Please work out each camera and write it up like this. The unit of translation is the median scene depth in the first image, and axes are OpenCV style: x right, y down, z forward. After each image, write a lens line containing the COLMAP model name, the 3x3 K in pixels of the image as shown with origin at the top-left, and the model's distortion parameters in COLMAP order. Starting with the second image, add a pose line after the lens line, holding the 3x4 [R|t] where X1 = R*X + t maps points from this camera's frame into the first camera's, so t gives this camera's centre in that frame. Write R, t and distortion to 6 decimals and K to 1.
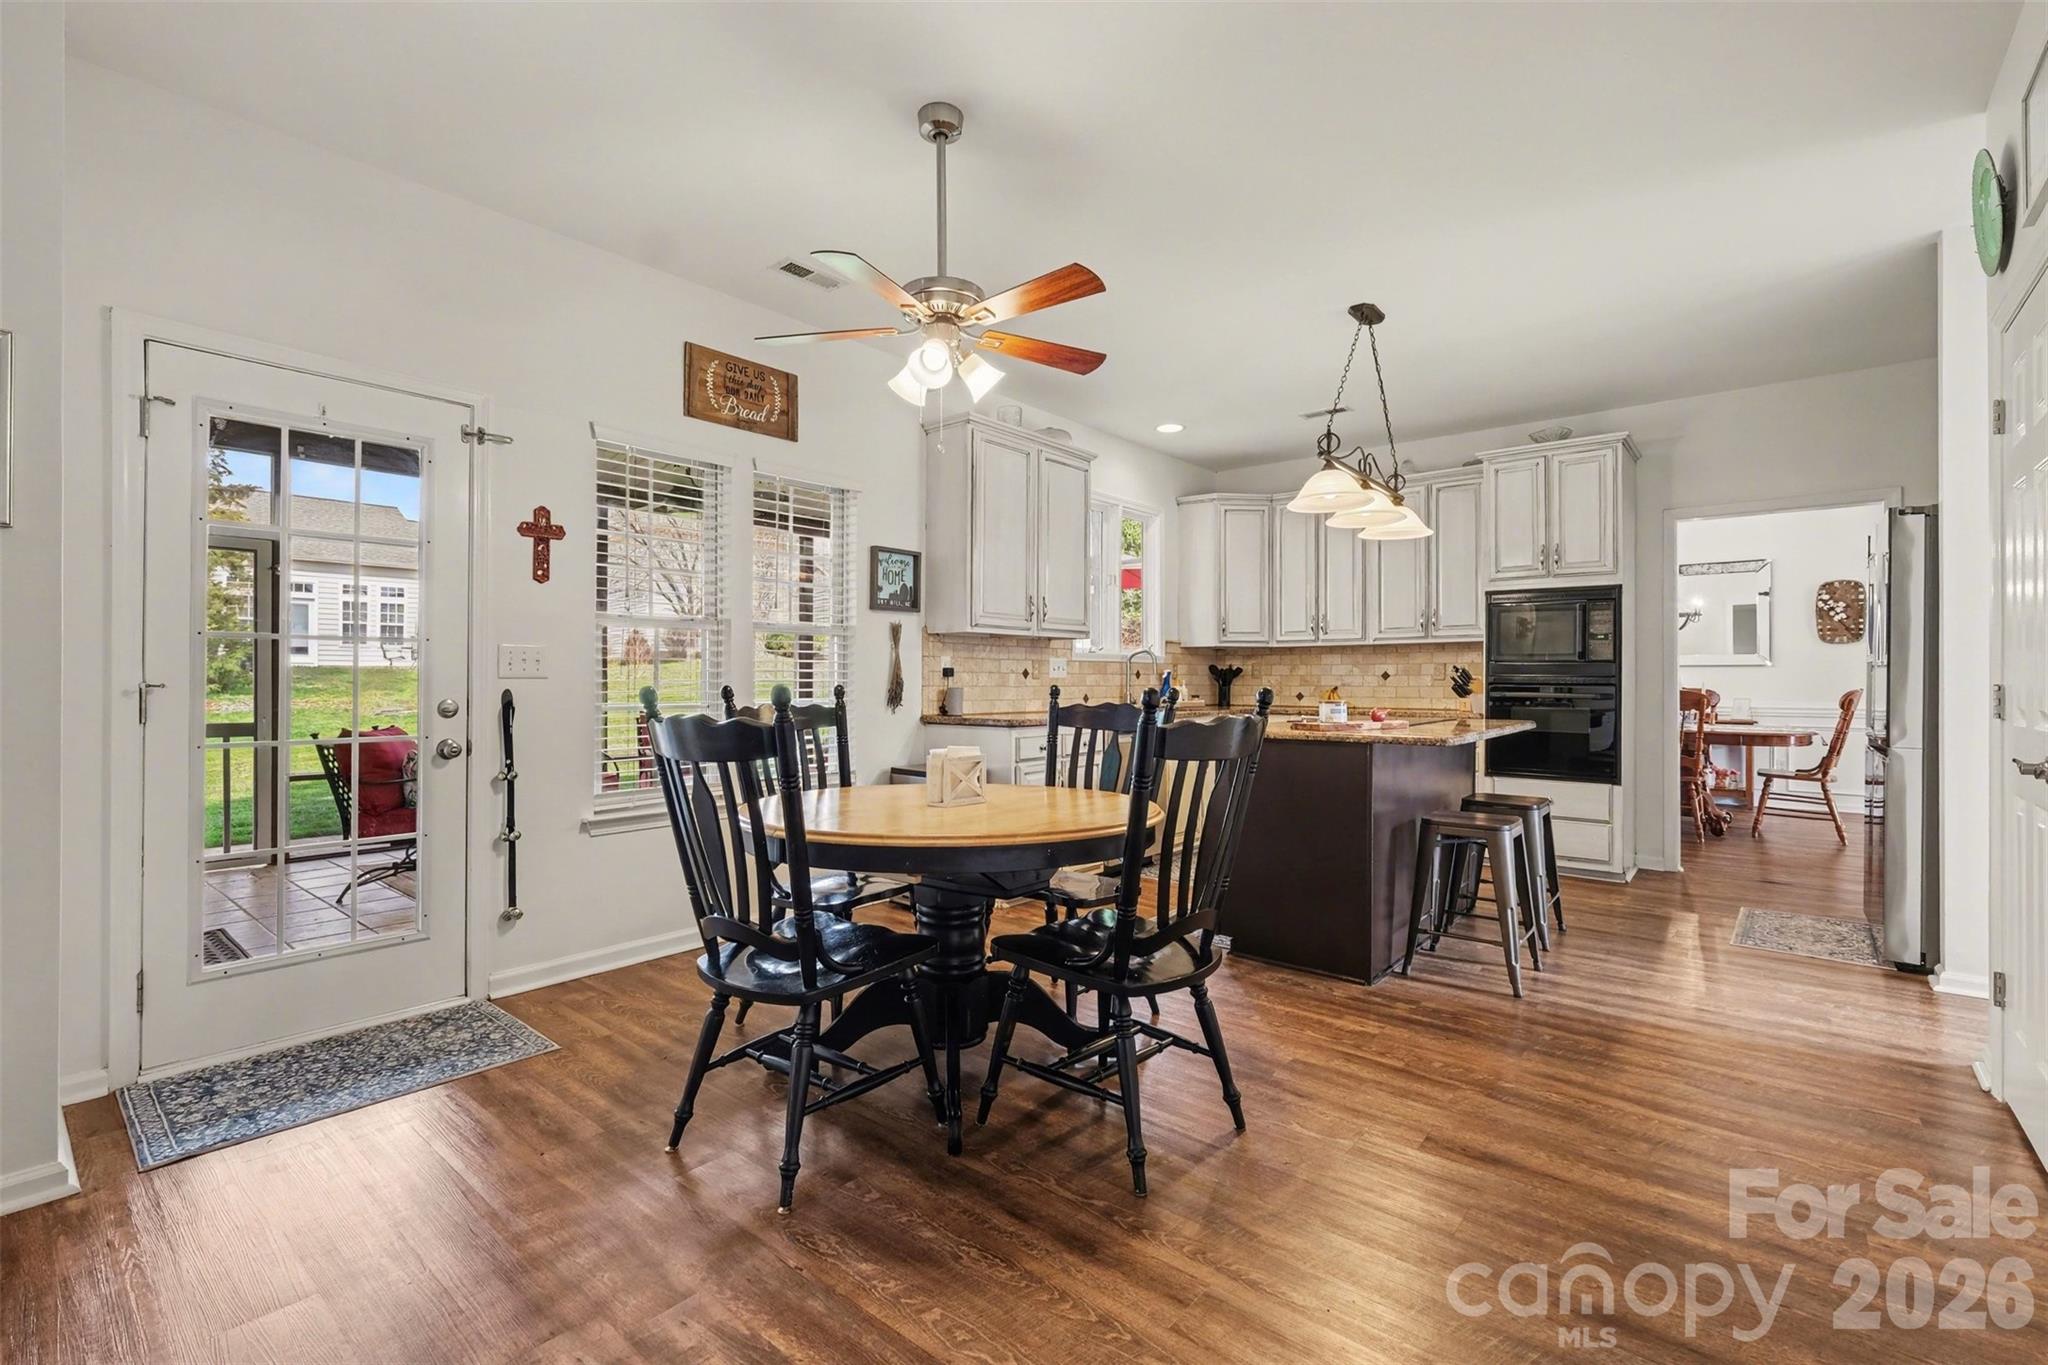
lens RADIAL K [[885.6, 0, 1060.0], [0, 885.6, 667.6], [0, 0, 1]] dist [0.011970, 0.000266]
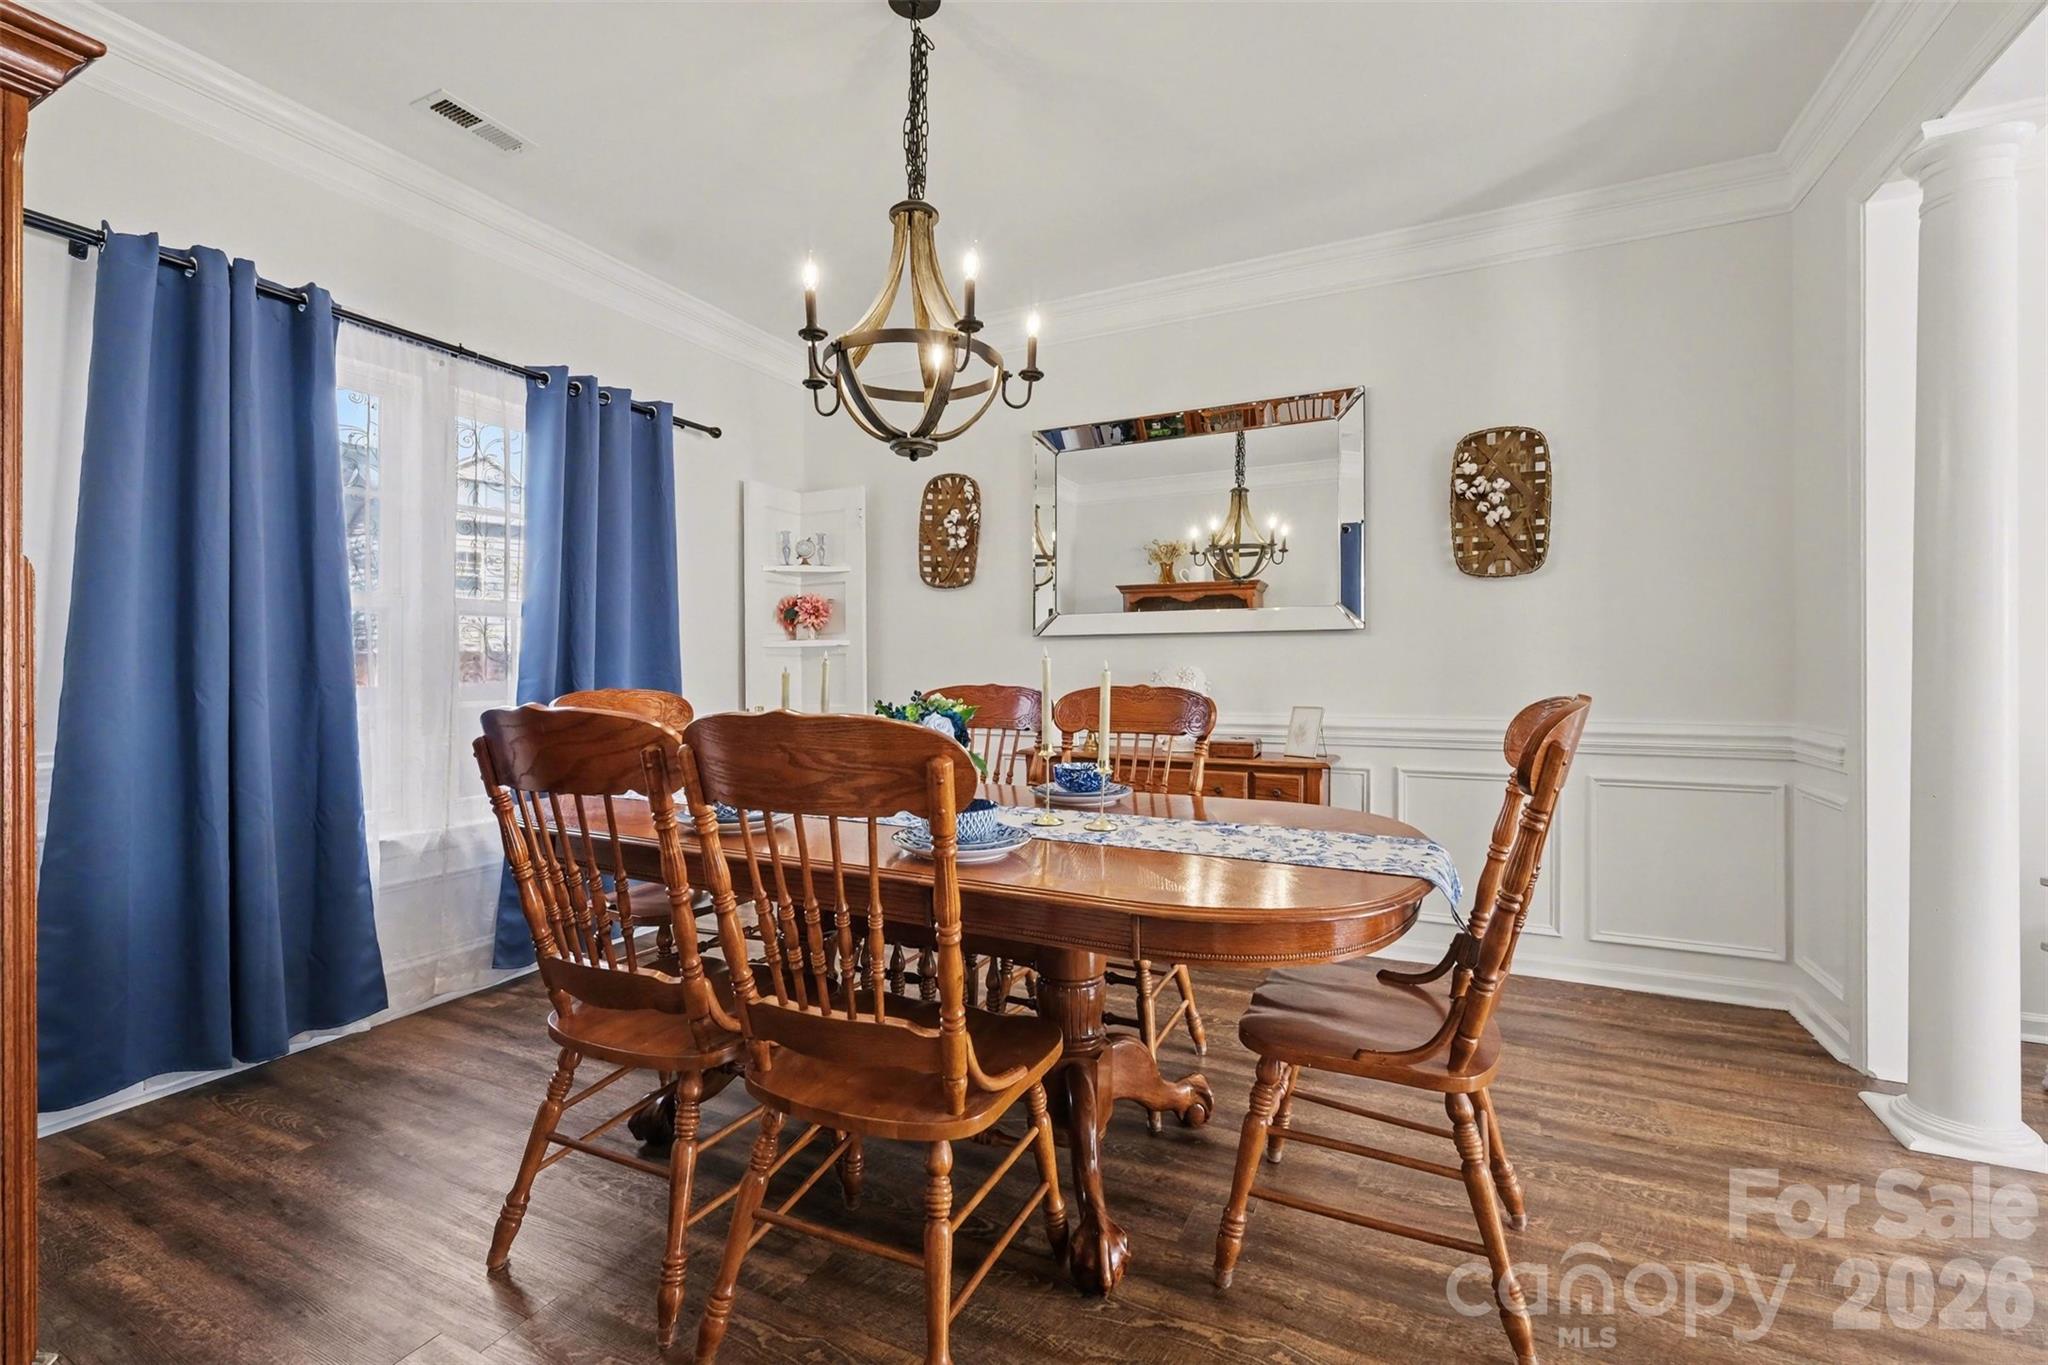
lens RADIAL K [[846.3, 0, 1024.0], [0, 846.3, 682.5], [0, 0, 1]] dist [-0.001508, -0.000099]
pose [[0.976758, -0.016448, 0.213712, 0.828383], [0.011667, 0.999653, 0.023615, 0.017210], [-0.214027, -0.020573, 0.976611, 0.958806]]
